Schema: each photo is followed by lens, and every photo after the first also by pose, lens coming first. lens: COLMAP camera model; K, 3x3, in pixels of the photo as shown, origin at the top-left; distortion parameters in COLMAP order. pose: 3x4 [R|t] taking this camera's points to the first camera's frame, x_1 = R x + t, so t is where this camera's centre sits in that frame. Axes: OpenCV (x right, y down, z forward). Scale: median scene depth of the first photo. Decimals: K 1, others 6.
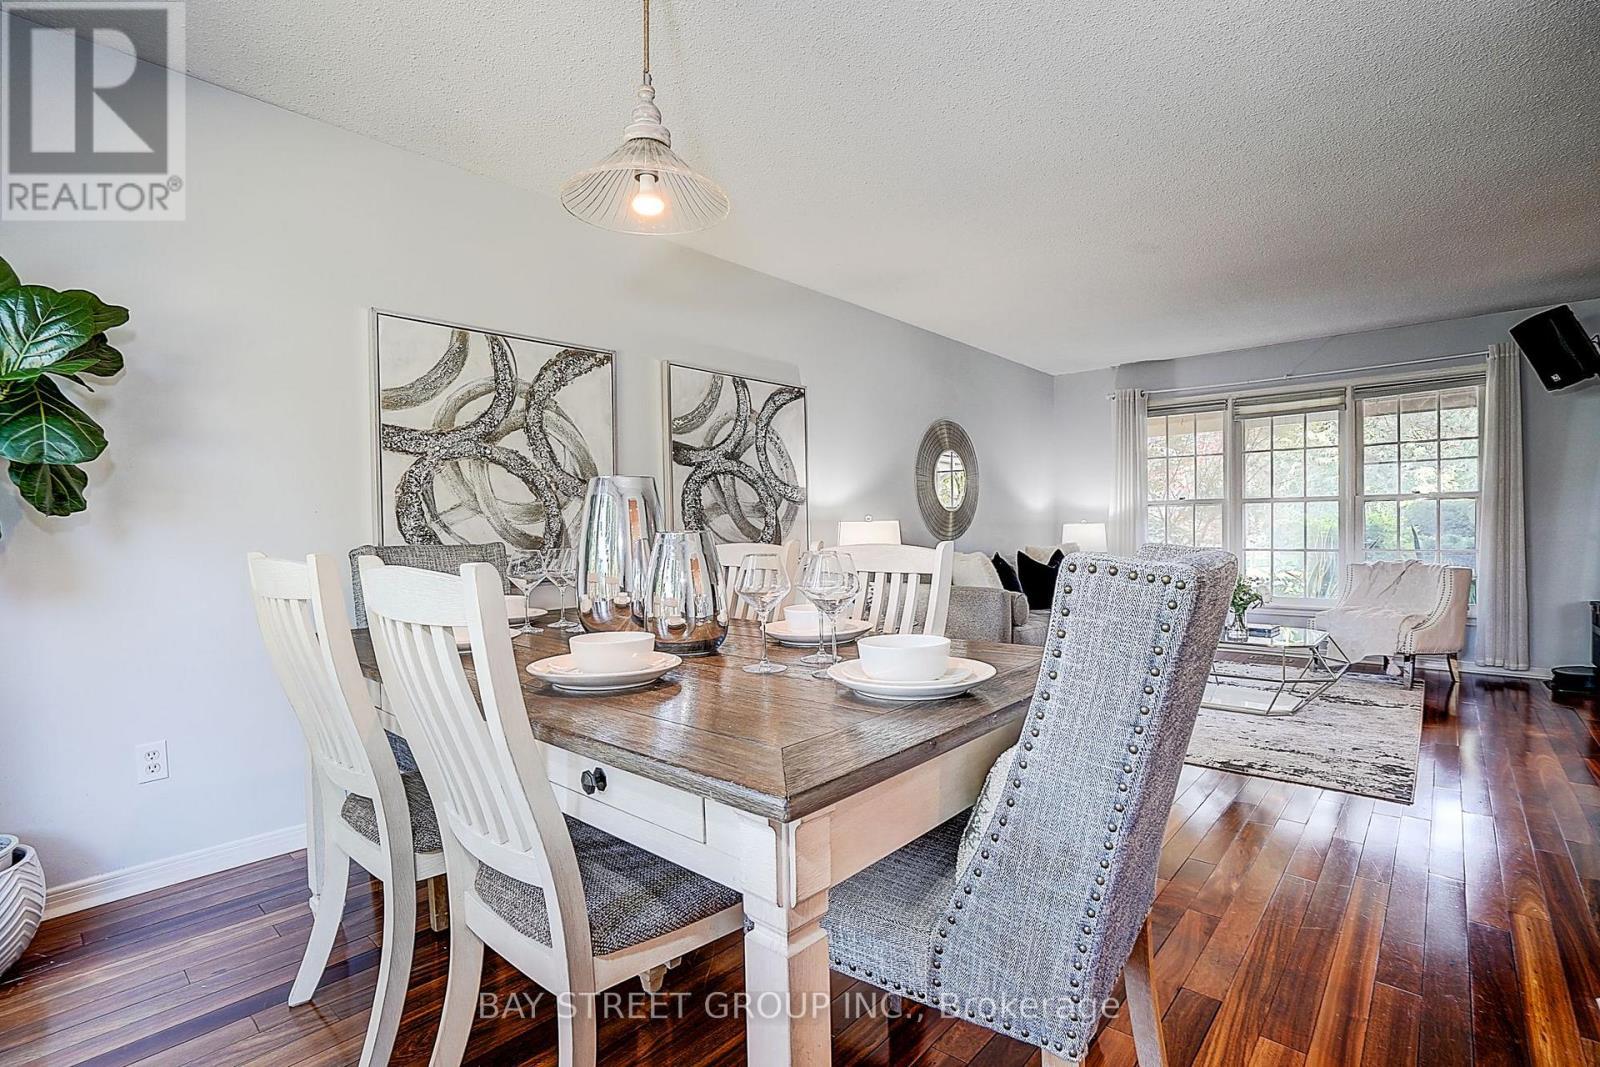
lens RADIAL K [[742.9, 0, 813.9], [0, 742.9, 542.4], [0, 0, 1]] dist [-0.051707, 0.020455]
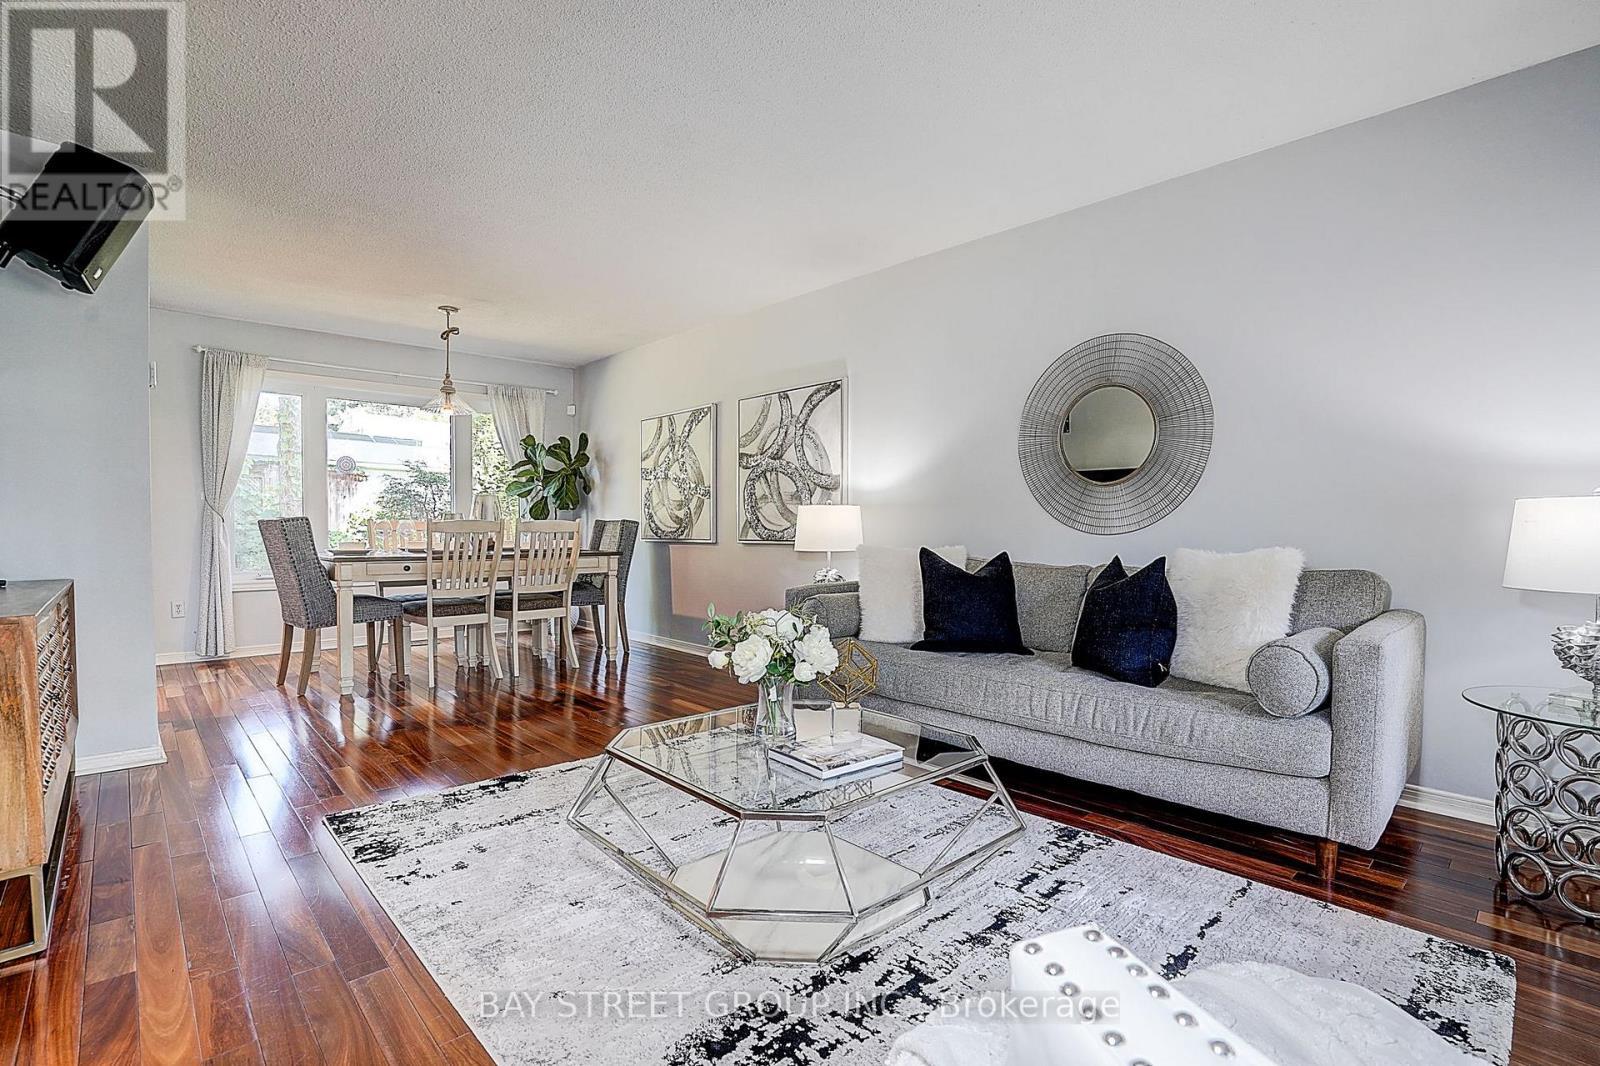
lens RADIAL K [[742.9, 0, 801.1], [0, 742.9, 551.0], [0, 0, 1]] dist [-0.051707, 0.020455]
pose [[-0.096323, 0.046548, -0.994261, 1.181957], [-0.025028, 0.998477, 0.049170, -0.019020], [0.995035, 0.029620, -0.095011, 1.193450]]
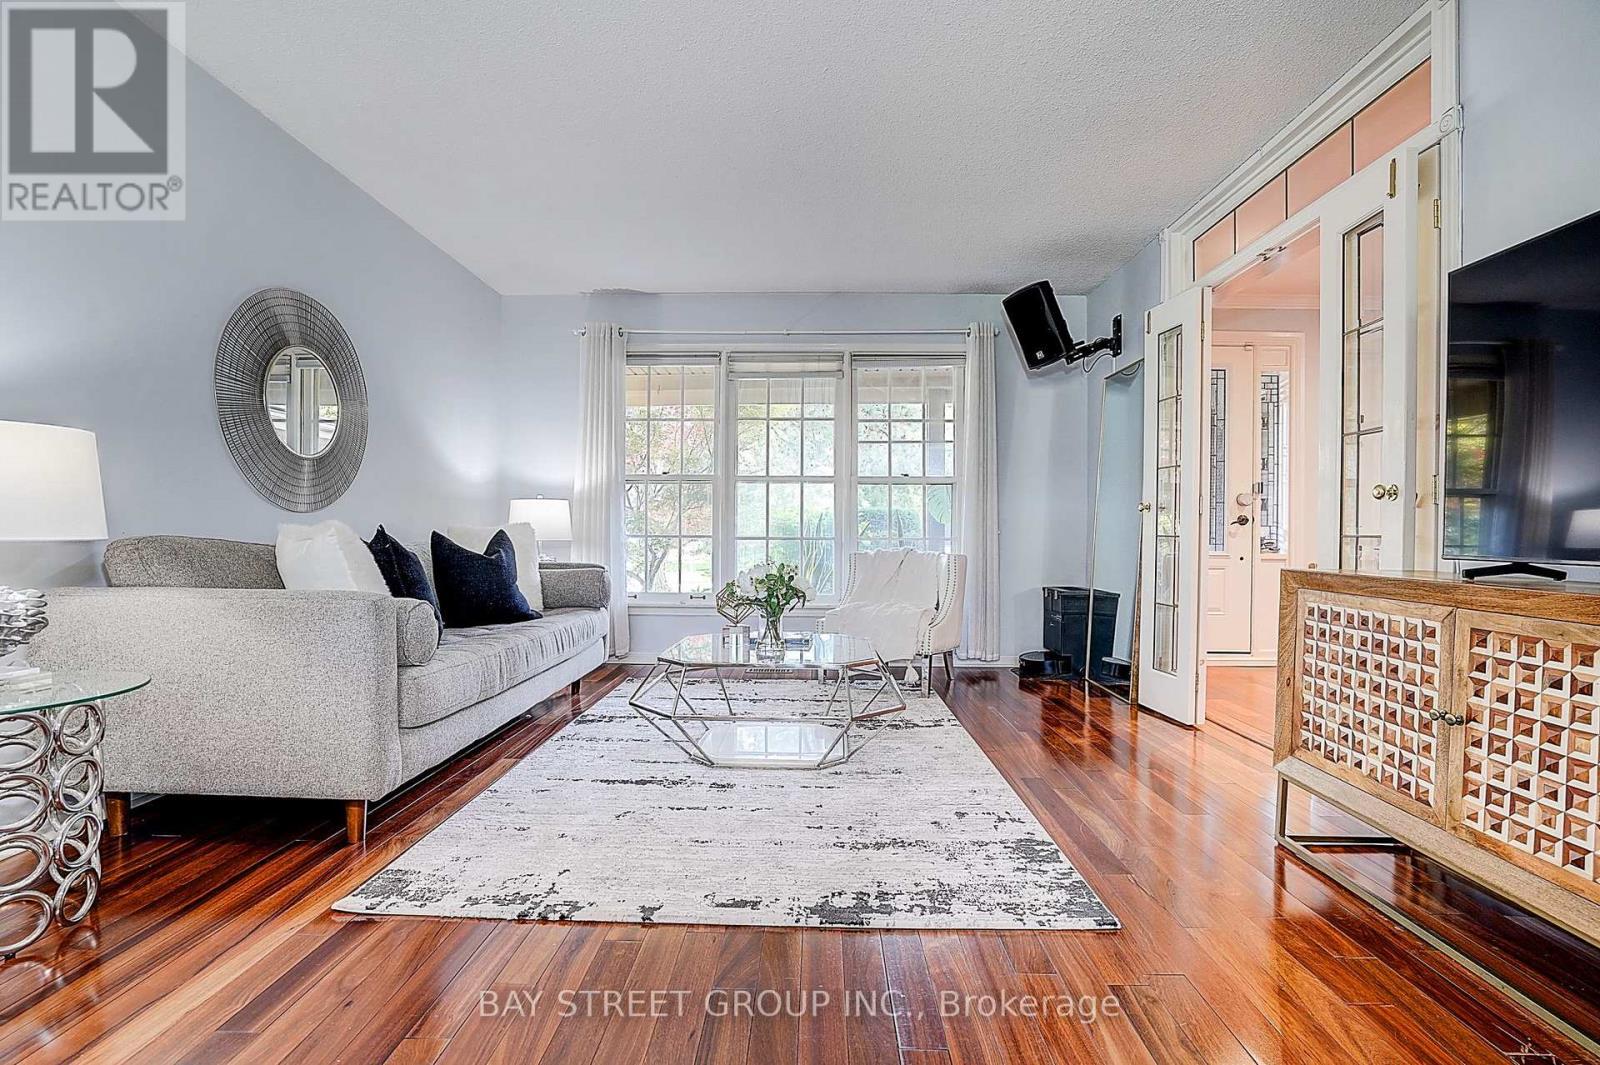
lens RADIAL K [[742.9, 0, 804.7], [0, 742.9, 537.8], [0, 0, 1]] dist [-0.051707, 0.020455]
pose [[0.764438, 0.010706, 0.644608, 0.178170], [0.000397, 0.999854, -0.017078, 0.037640], [-0.644697, 0.013311, 0.764323, 0.509285]]
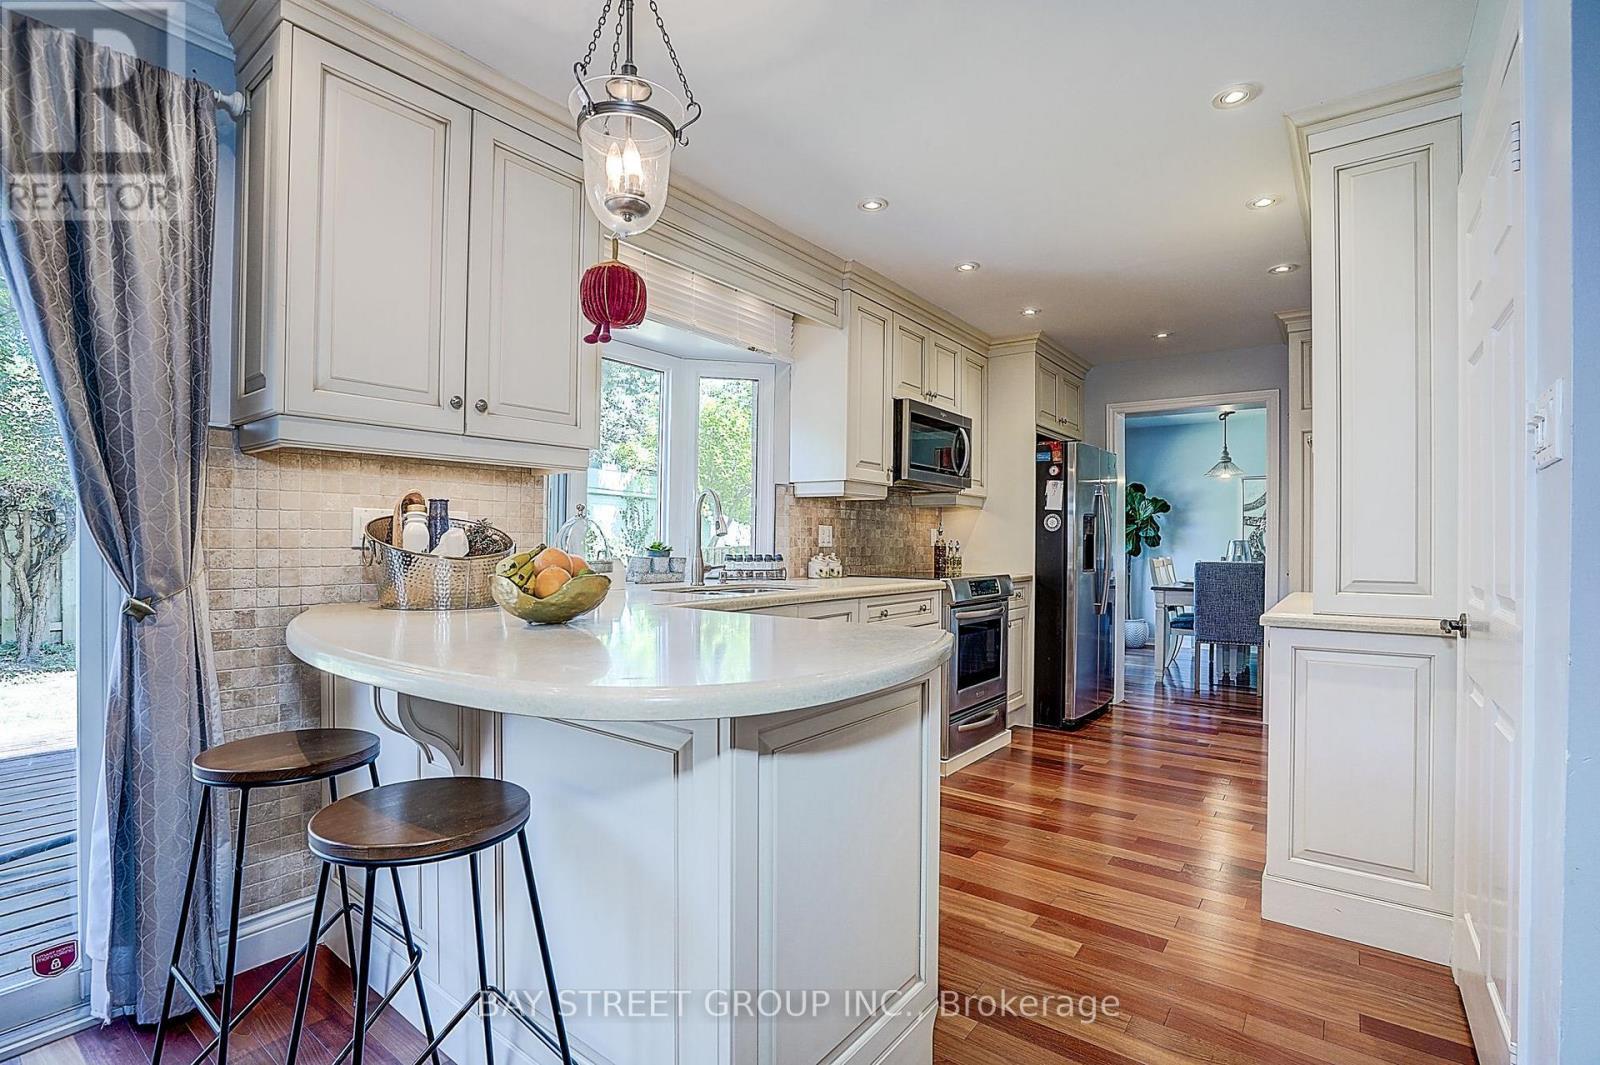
lens RADIAL K [[742.9, 0, 804.6], [0, 742.9, 542.0], [0, 0, 1]] dist [-0.051707, 0.020455]
pose [[0.075217, 0.012237, -0.997092, 1.534244], [-0.035852, 0.999311, 0.009559, -0.016055], [0.996522, 0.035029, 0.075604, -0.685296]]
